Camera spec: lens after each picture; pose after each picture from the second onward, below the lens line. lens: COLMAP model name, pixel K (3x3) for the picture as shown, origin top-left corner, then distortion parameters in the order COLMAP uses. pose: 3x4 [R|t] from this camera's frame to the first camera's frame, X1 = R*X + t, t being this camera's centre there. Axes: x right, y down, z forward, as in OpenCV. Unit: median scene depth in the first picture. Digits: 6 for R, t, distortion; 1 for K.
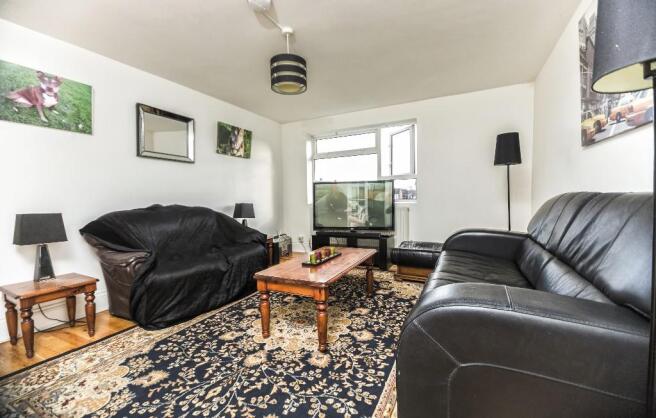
lens RADIAL K [[298.9, 0, 328.0], [0, 298.9, 209.0], [0, 0, 1]] dist [0.015470, -0.000071]
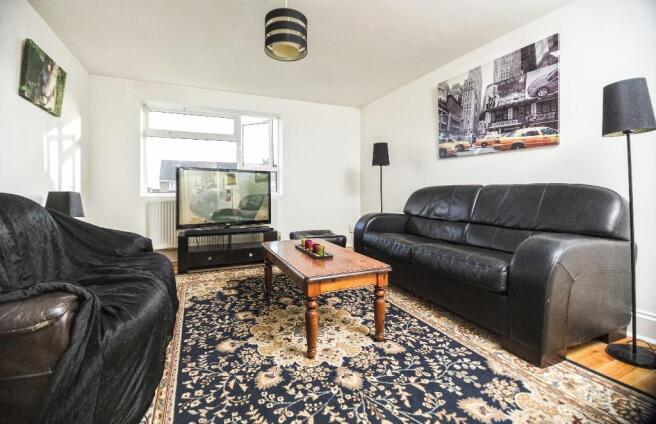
lens RADIAL K [[298.9, 0, 325.9], [0, 298.9, 189.8], [0, 0, 1]] dist [0.016765, -0.000166]
pose [[0.626138, 0.024946, 0.779313, -0.834867], [0.022956, 0.998465, -0.050405, 0.034113], [-0.779374, 0.049451, 0.624605, 0.478845]]
